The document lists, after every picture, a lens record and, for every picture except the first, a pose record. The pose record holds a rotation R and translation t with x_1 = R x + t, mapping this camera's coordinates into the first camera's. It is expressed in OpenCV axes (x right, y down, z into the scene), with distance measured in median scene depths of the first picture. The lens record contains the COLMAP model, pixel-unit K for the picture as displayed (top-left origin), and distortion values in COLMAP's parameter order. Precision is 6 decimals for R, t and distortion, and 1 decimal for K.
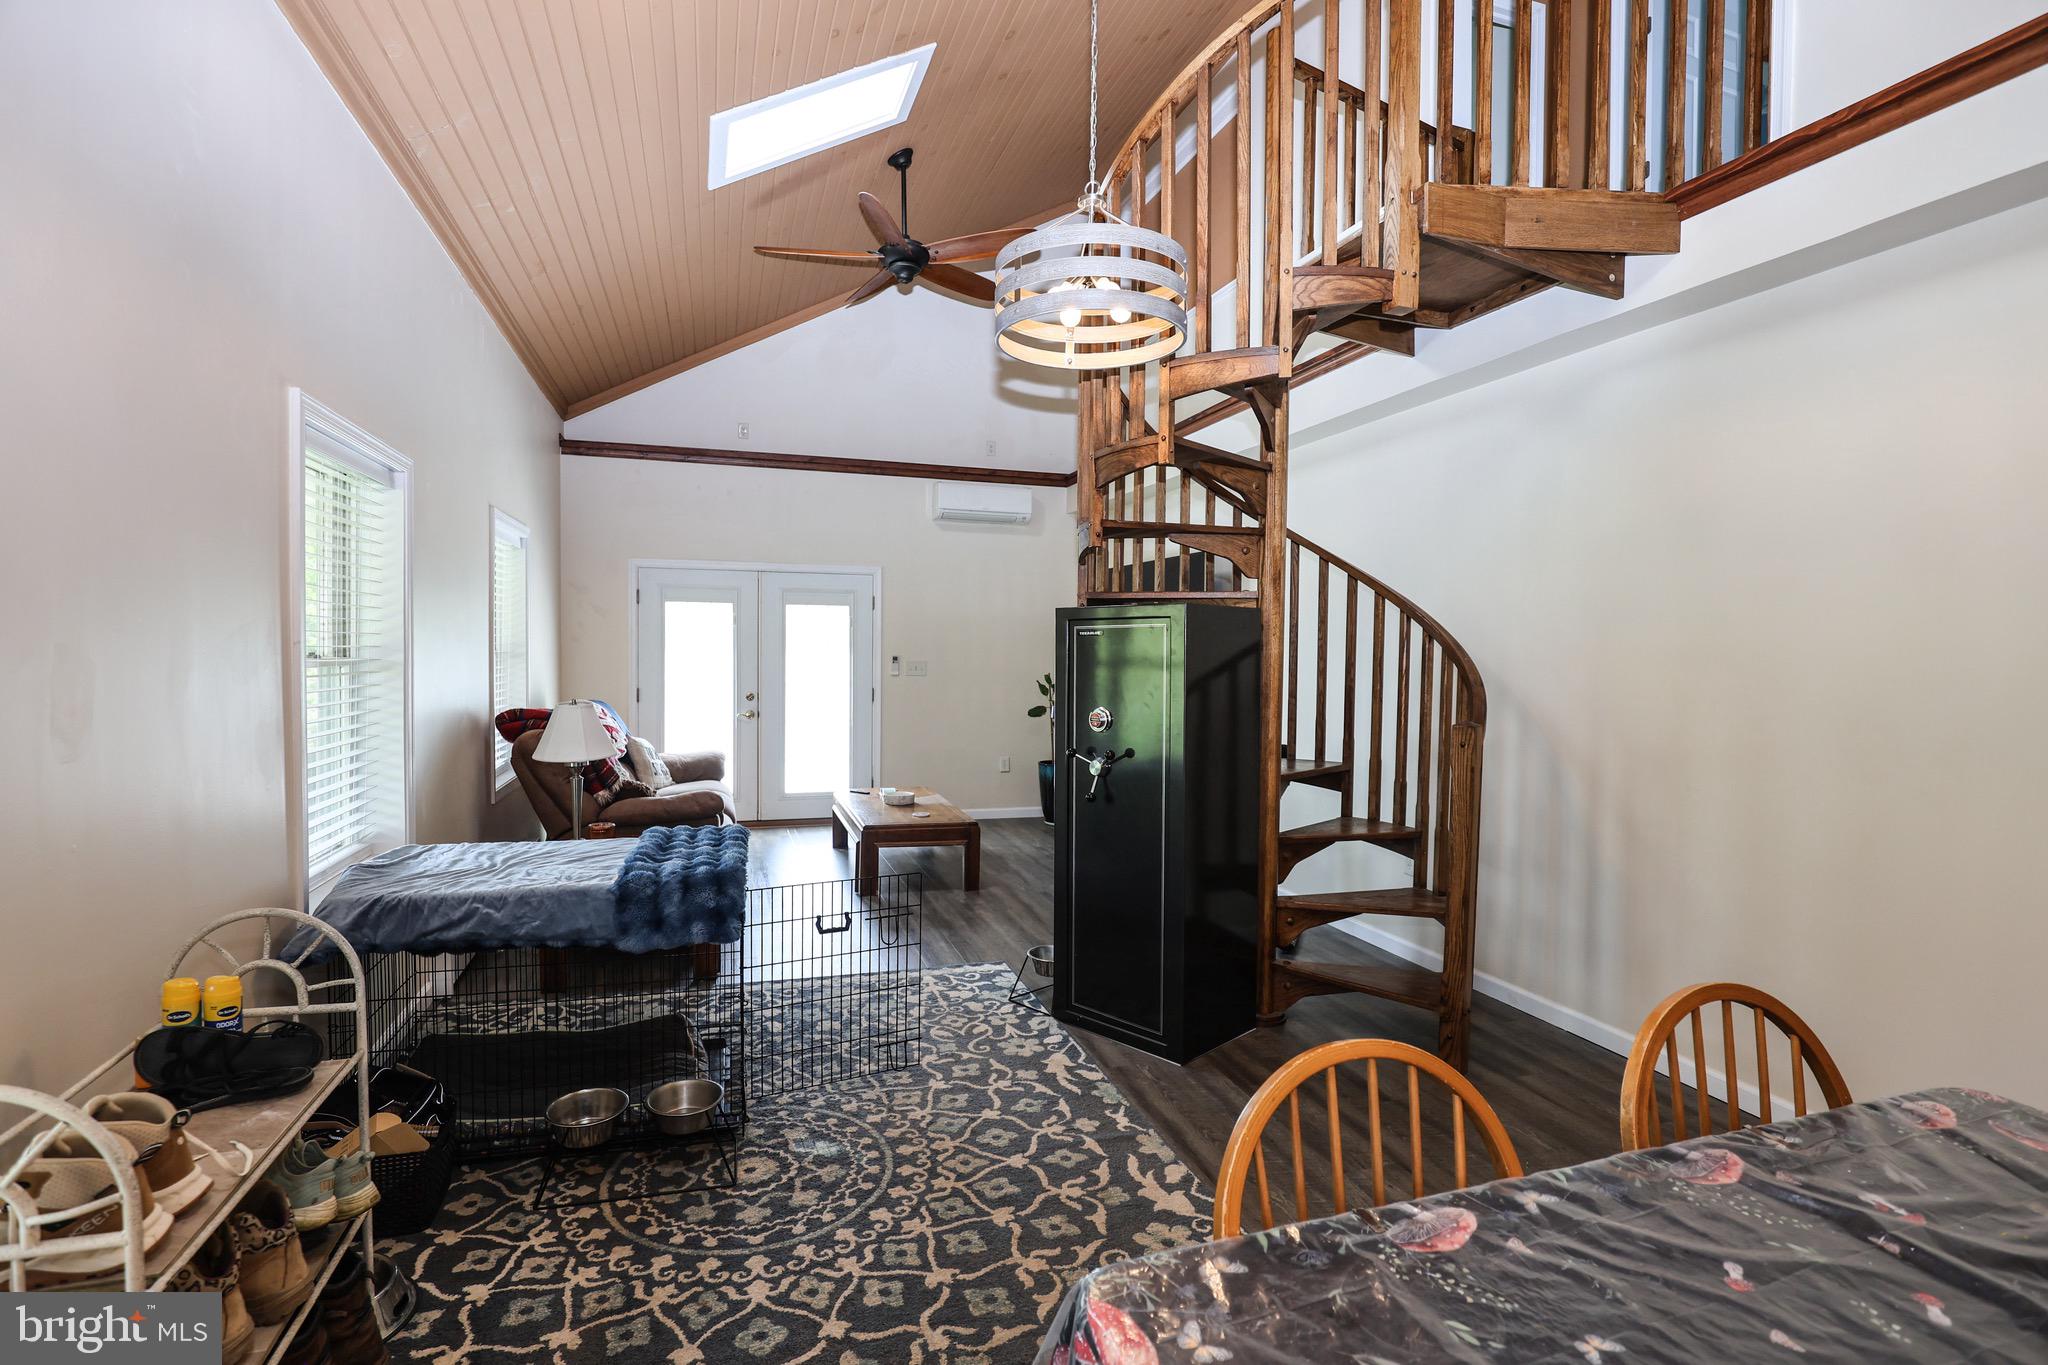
lens RADIAL K [[942.9, 0, 1018.5], [0, 942.9, 681.0], [0, 0, 1]] dist [-0.035739, 0.007559]
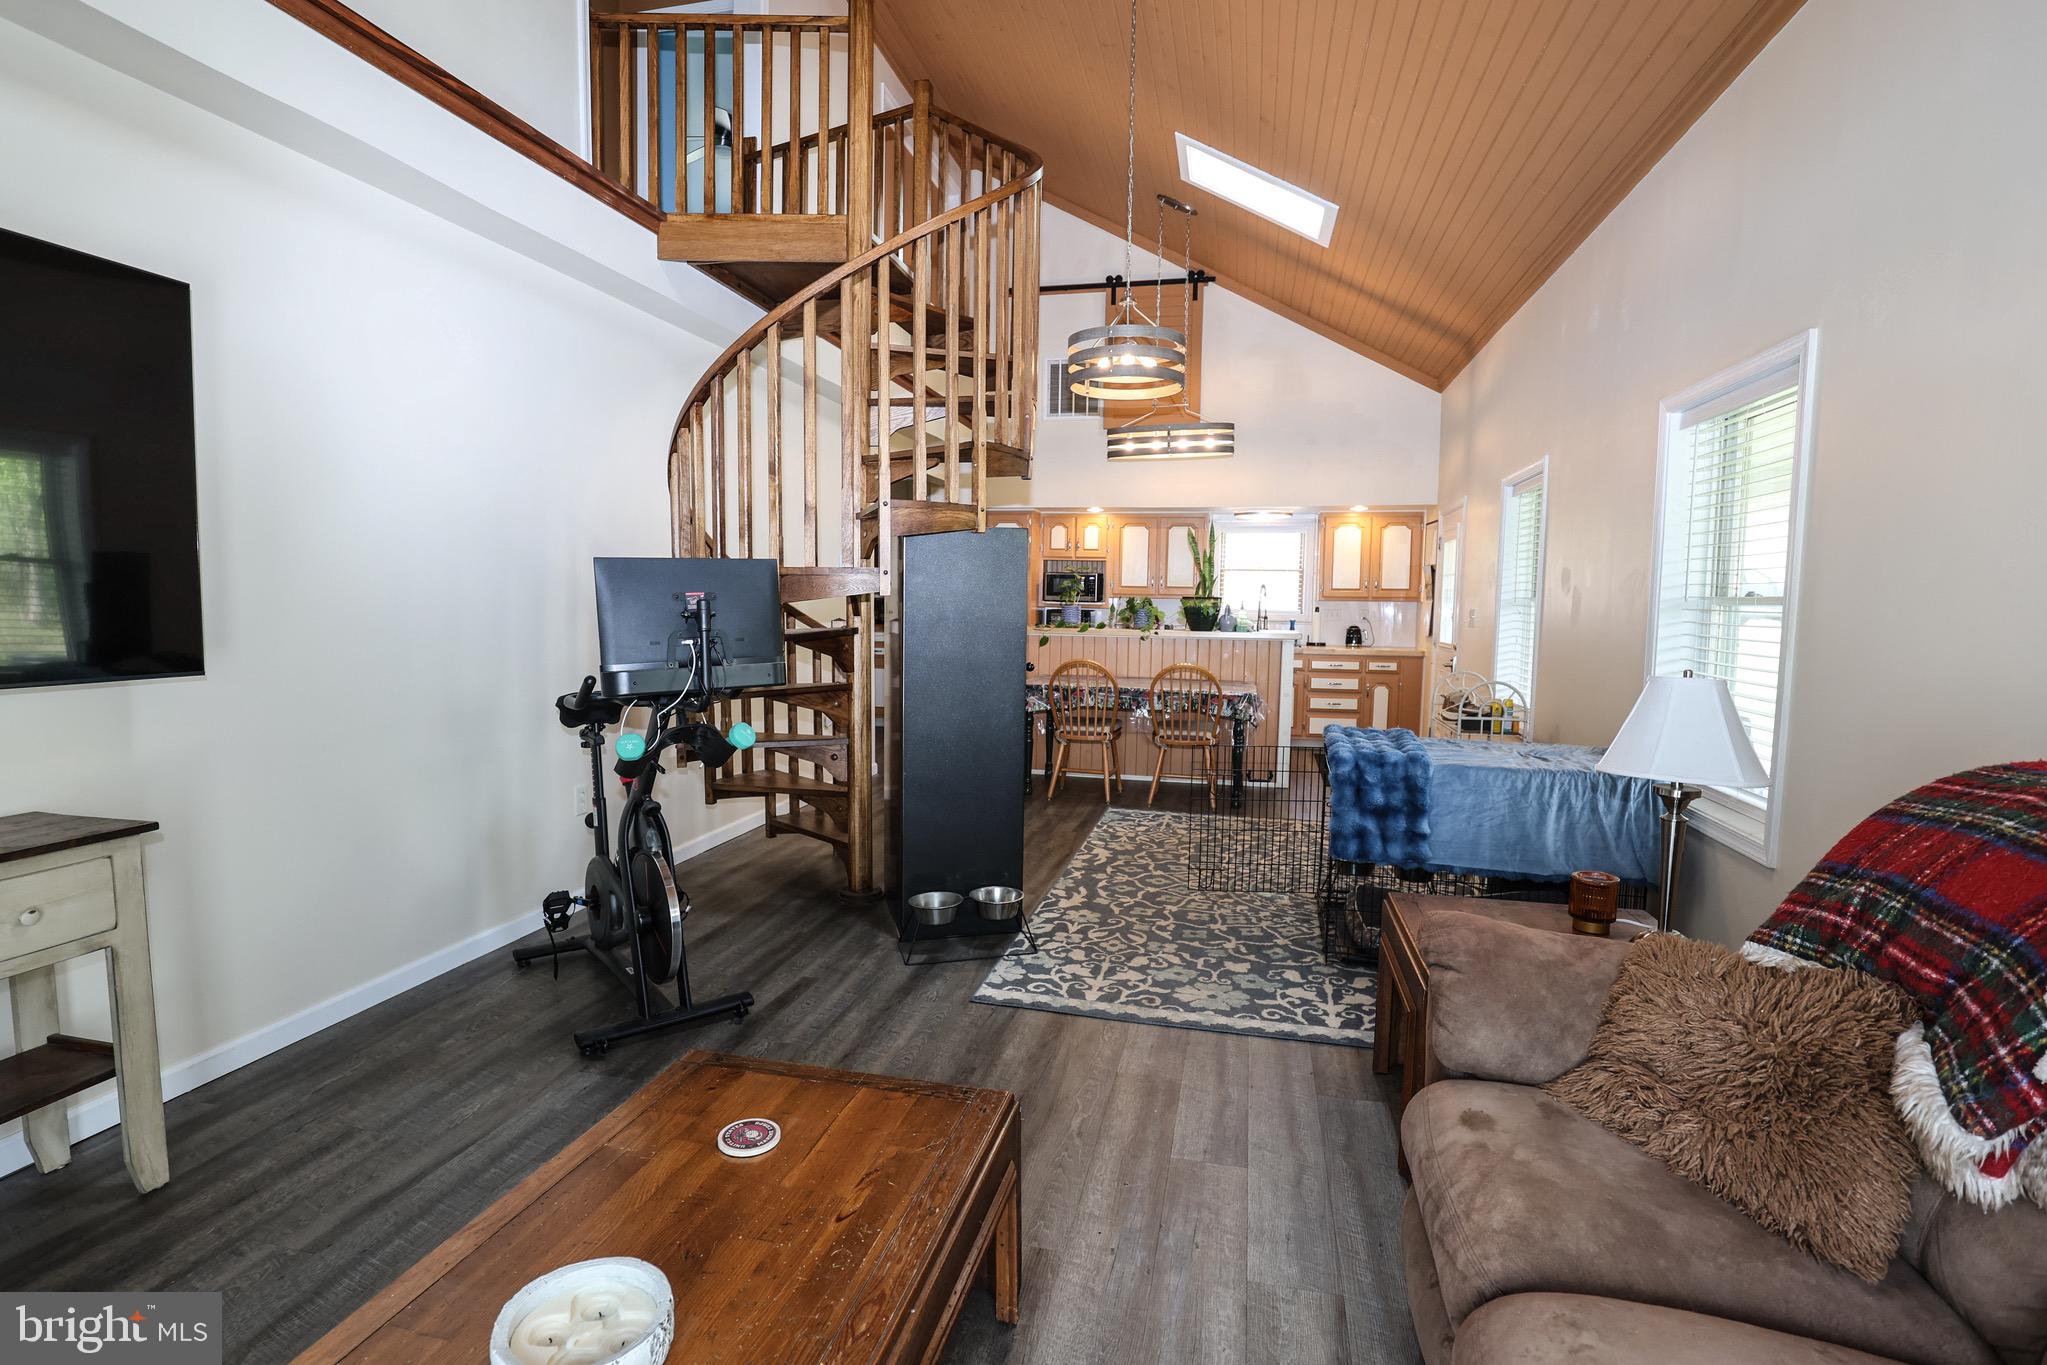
lens RADIAL K [[942.5, 0, 1018.0], [0, 942.5, 681.0], [0, 0, 1]] dist [-0.035739, 0.007559]
pose [[-0.849484, -0.070152, 0.522929, -0.543121], [-0.002674, 0.991681, 0.128693, -0.051811], [-0.527607, 0.107925, -0.842605, 2.086486]]
